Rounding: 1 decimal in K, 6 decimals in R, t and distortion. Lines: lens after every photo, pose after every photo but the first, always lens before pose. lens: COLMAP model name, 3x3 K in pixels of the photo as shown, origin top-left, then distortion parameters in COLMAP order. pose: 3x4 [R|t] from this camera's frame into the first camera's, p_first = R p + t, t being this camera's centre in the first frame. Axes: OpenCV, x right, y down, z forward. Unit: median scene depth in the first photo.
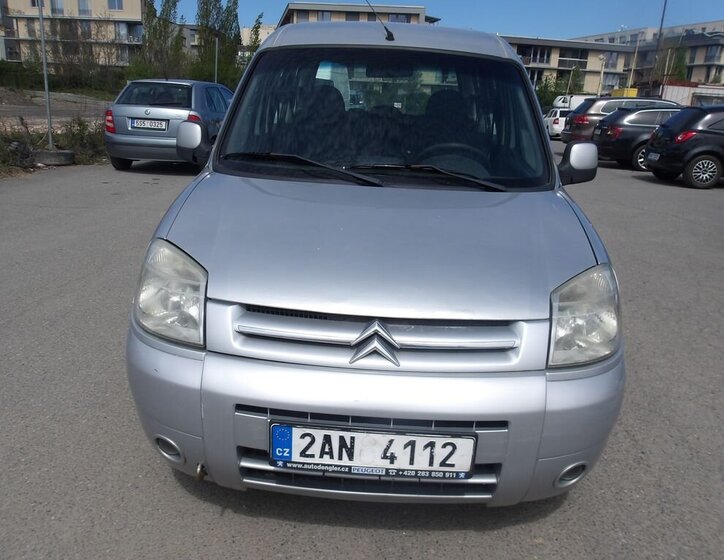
lens RADIAL K [[620.2, 0, 362.0], [0, 620.2, 280.0], [0, 0, 1]] dist [0.006220, 0.002189]
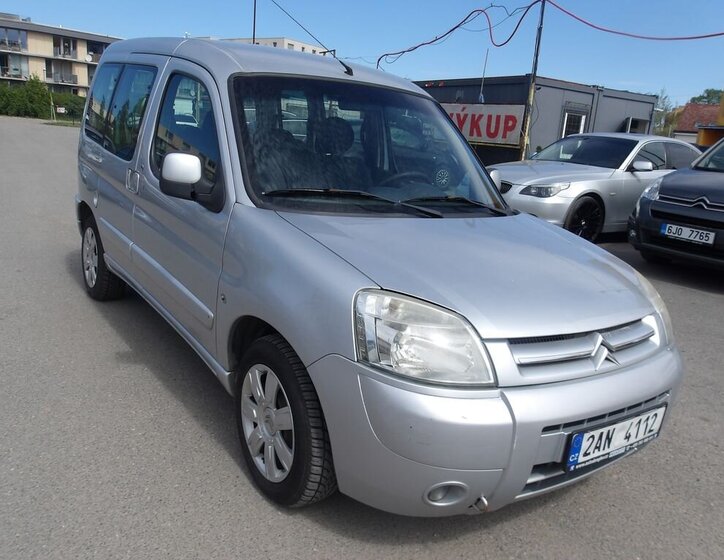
lens RADIAL K [[620.2, 0, 362.0], [0, 620.2, 280.0], [0, 0, 1]] dist [0.006220, 0.002189]
pose [[0.798662, -0.120562, 0.589580, -1.030350], [0.121008, 0.991889, 0.038907, -0.137935], [-0.589488, 0.040270, 0.806772, 0.265857]]
